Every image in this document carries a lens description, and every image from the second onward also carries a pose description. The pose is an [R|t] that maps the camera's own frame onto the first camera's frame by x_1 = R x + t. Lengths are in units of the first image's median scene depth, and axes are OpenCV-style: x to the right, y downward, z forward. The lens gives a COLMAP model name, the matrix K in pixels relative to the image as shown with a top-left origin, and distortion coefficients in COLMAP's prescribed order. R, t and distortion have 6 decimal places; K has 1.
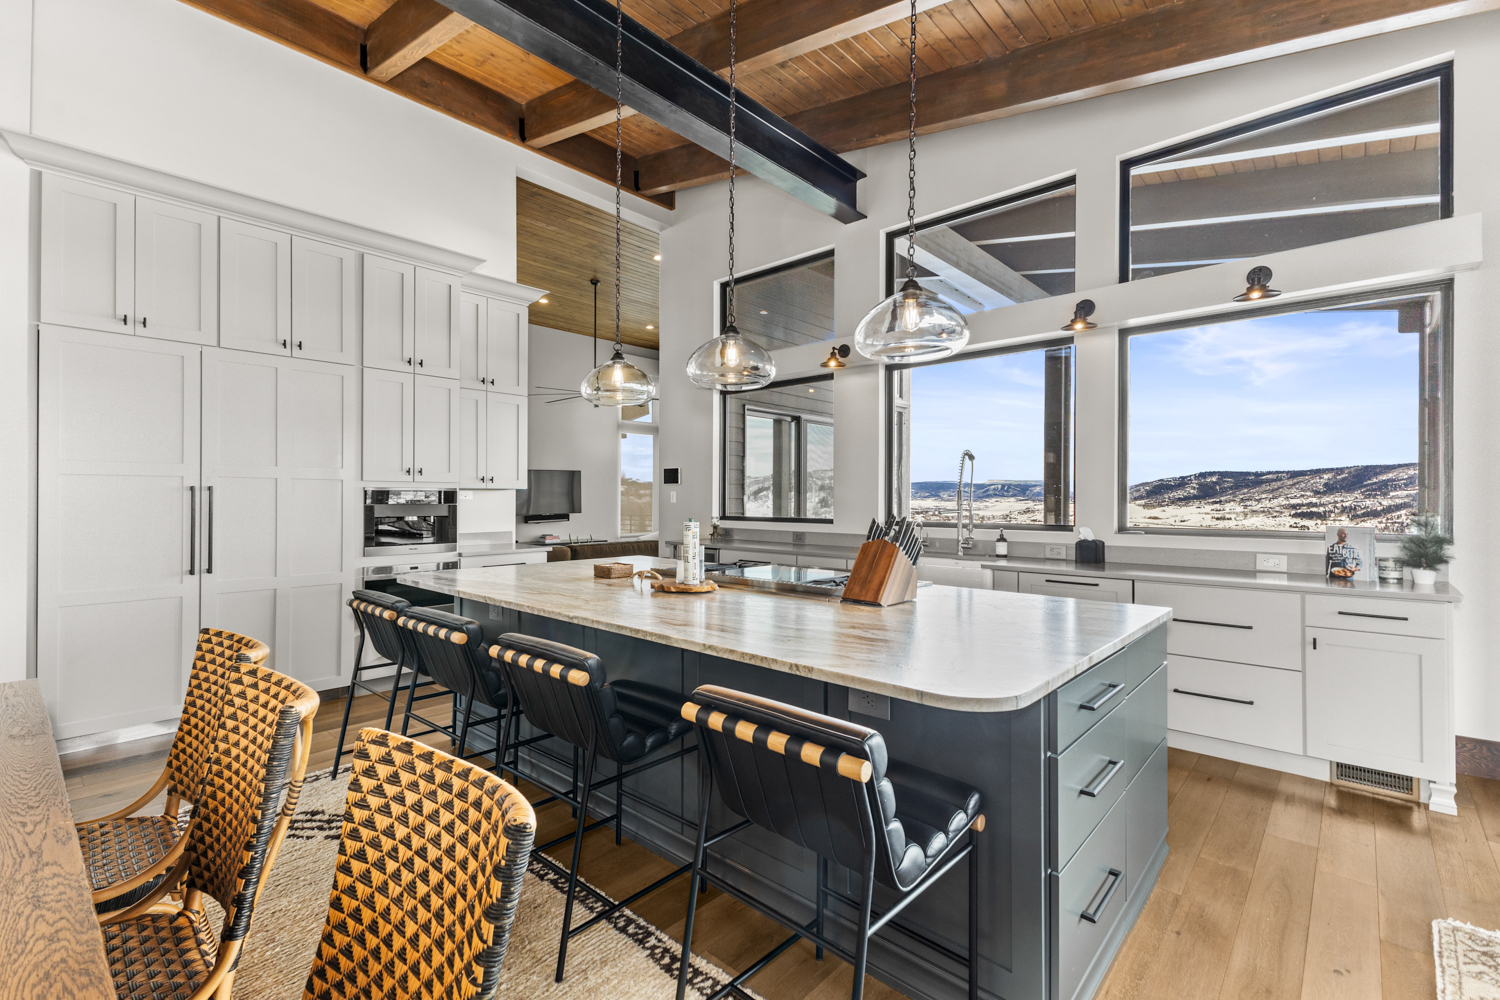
lens RADIAL K [[655.9, 0, 694.3], [0, 655.9, 496.4], [0, 0, 1]] dist [0.003087, -0.000395]
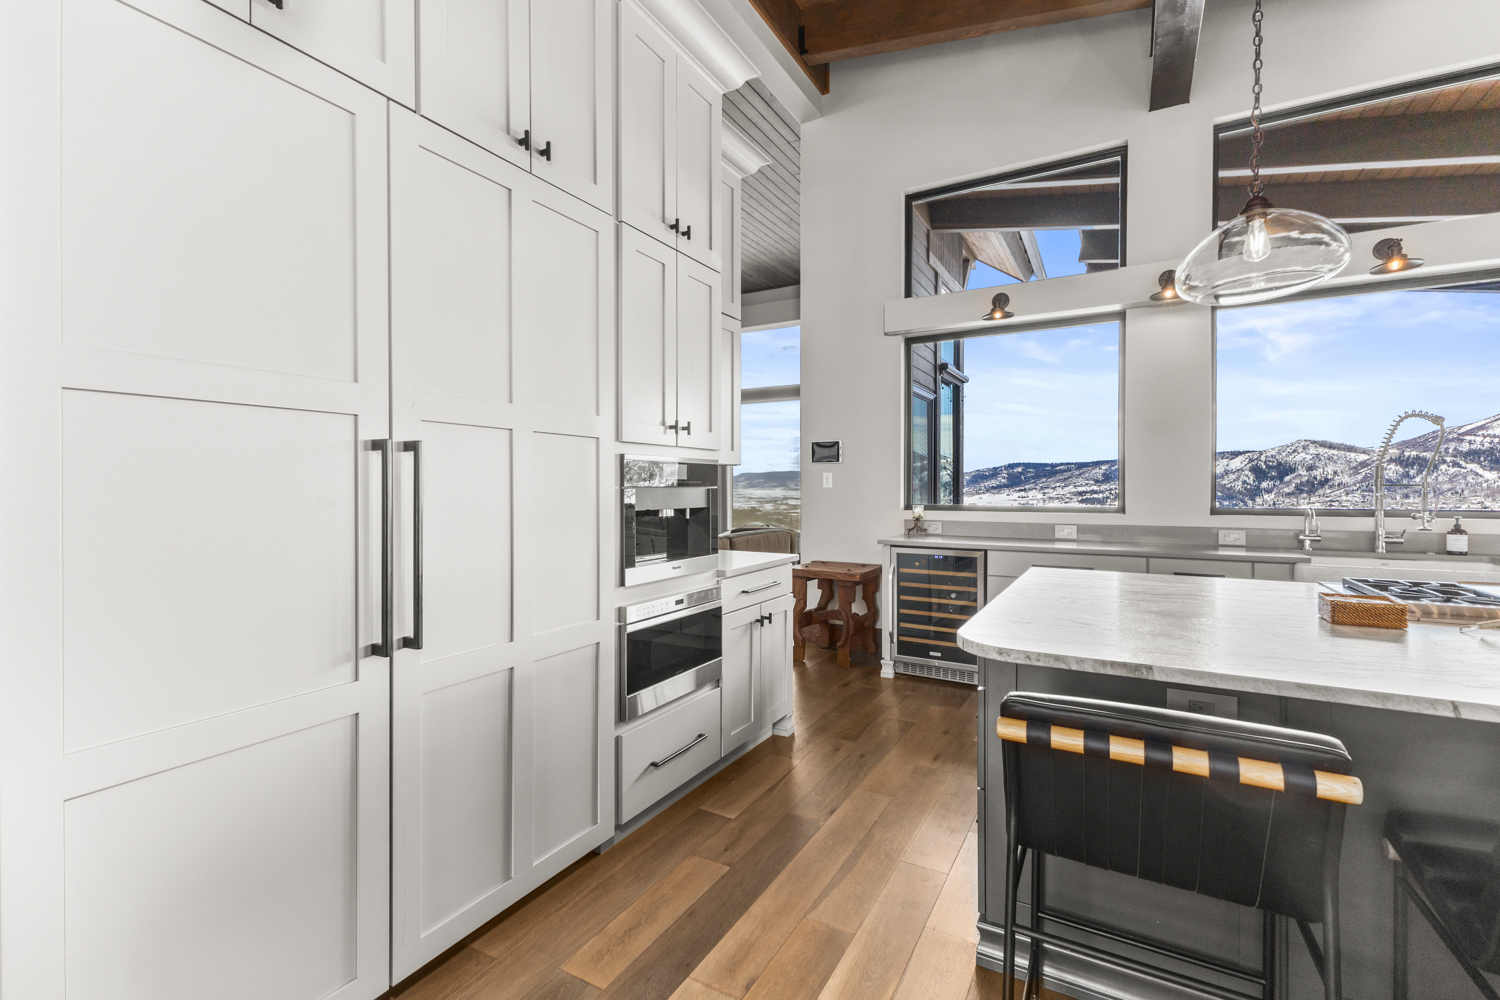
lens RADIAL K [[655.9, 0, 683.5], [0, 655.9, 503.3], [0, 0, 1]] dist [0.003087, -0.000395]
pose [[0.972771, -0.008862, 0.231597, -0.485296], [0.002957, 0.999662, 0.025833, 0.010214], [-0.231748, -0.024445, 0.972469, 0.402669]]
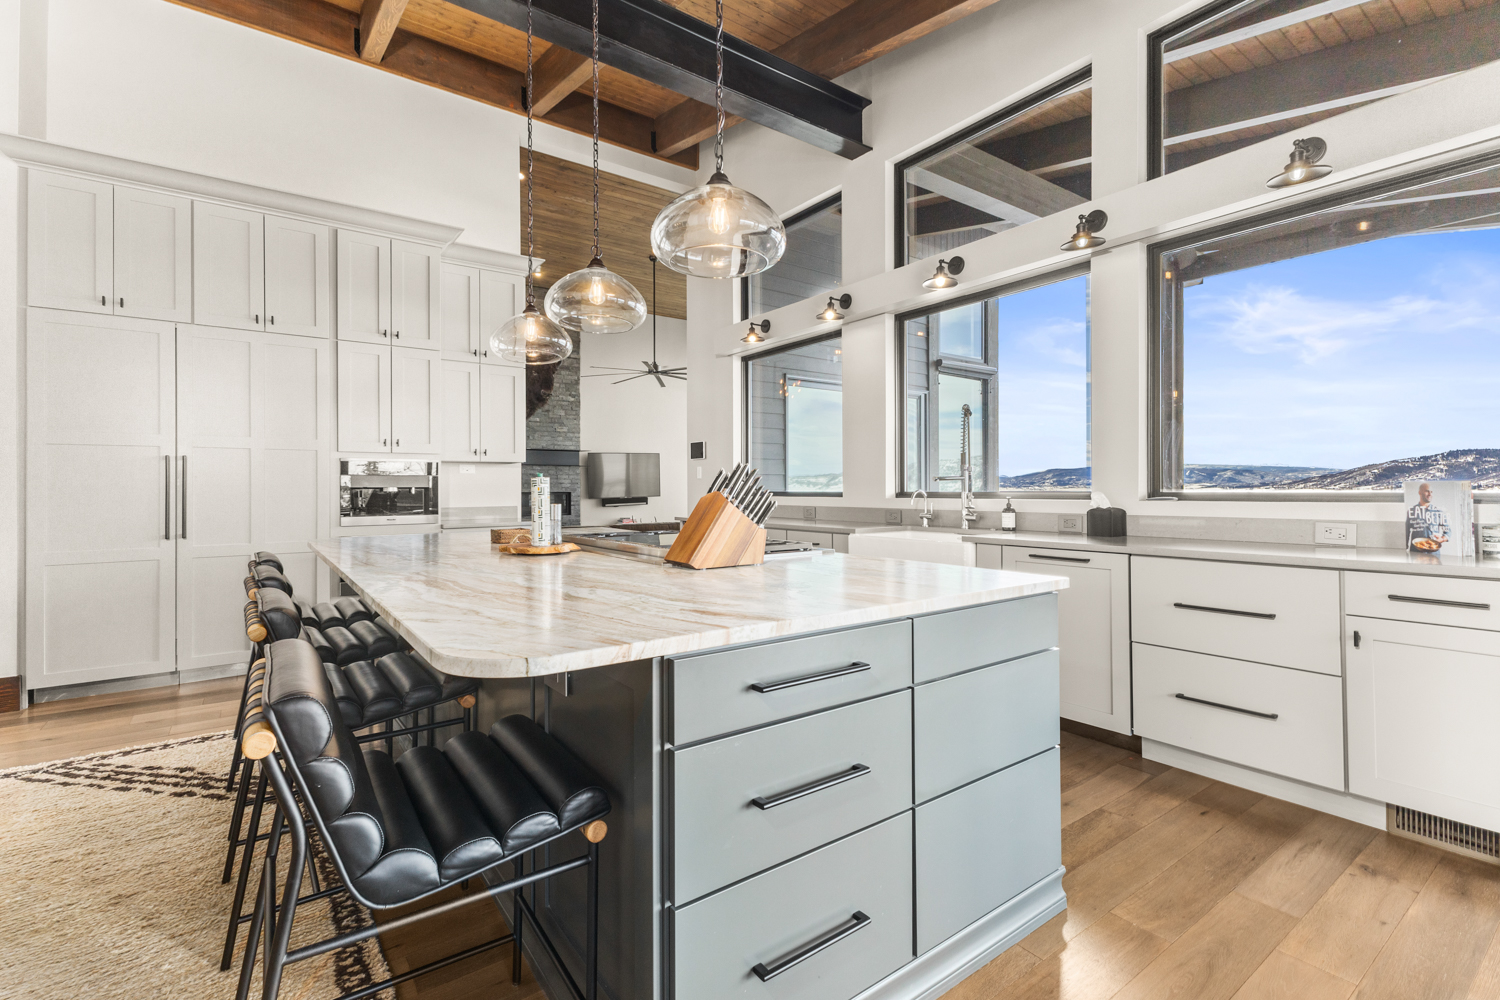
lens RADIAL K [[655.9, 0, 710.4], [0, 655.9, 489.0], [0, 0, 1]] dist [0.003087, -0.000395]
pose [[0.982315, -0.005573, -0.187154, 0.213791], [0.006381, 0.999973, 0.003715, 0.028761], [0.187128, -0.004843, 0.982324, 0.087520]]
